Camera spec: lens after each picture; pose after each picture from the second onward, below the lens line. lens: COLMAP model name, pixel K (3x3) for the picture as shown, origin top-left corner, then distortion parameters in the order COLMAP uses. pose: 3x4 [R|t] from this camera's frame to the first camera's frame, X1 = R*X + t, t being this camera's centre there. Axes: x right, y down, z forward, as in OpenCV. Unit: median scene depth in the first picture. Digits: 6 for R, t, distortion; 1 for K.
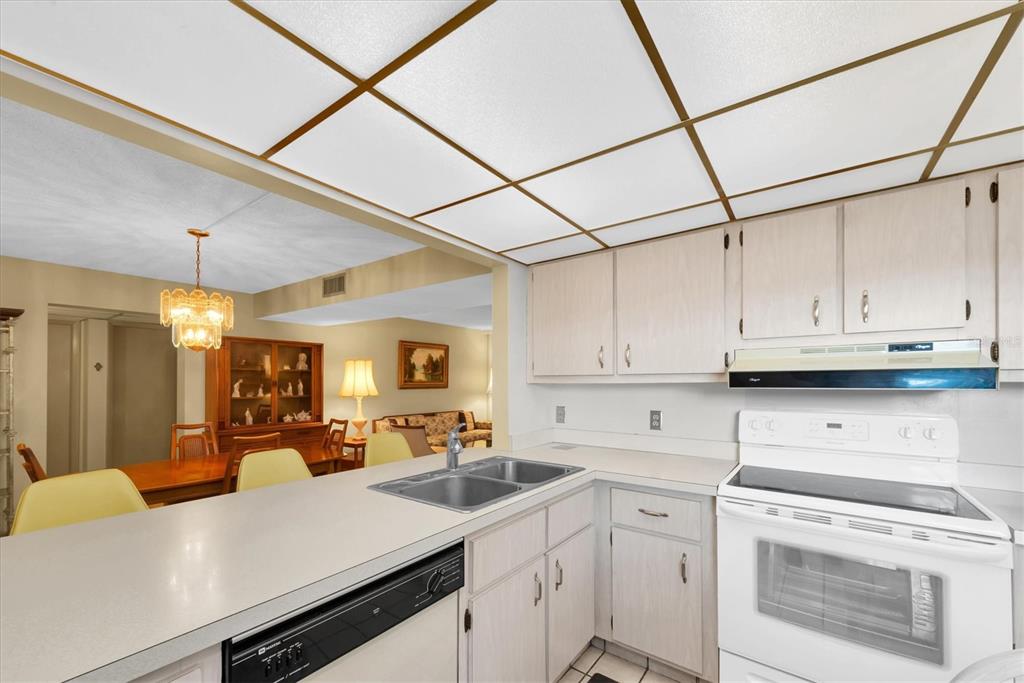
lens RADIAL K [[411.8, 0, 509.1], [0, 411.8, 380.6], [0, 0, 1]] dist [0.007848, -0.002645]
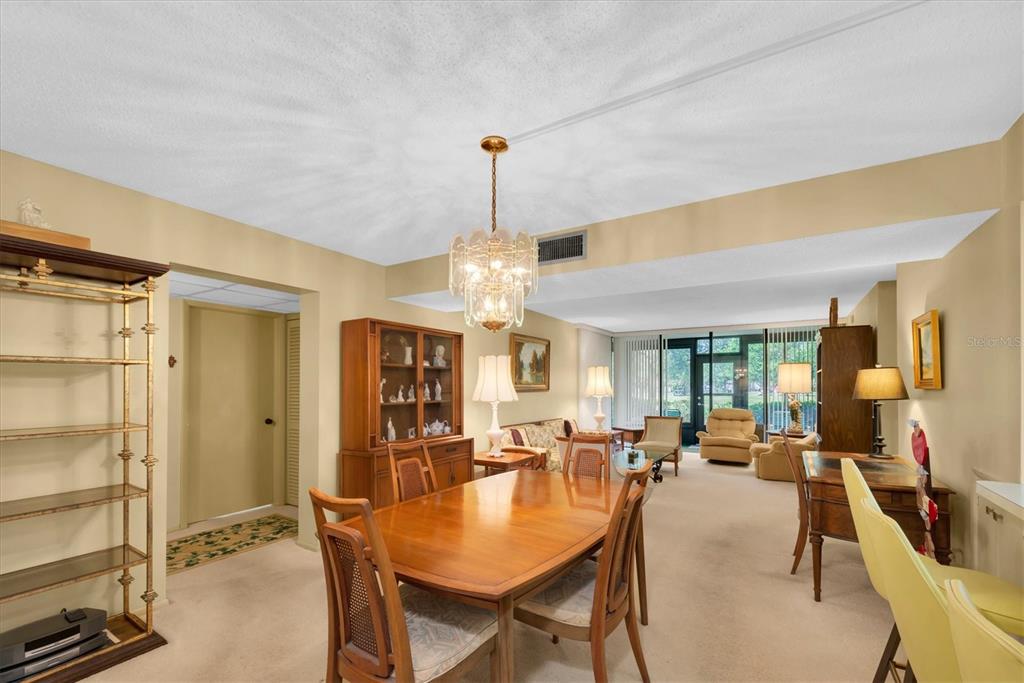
lens RADIAL K [[411.8, 0, 473.1], [0, 411.8, 380.2], [0, 0, 1]] dist [0.007848, -0.002645]
pose [[0.997934, 0.002739, 0.064195, -0.487063], [-0.002200, 0.999962, -0.008464, 0.004619], [-0.064216, 0.008305, 0.997901, 0.228521]]
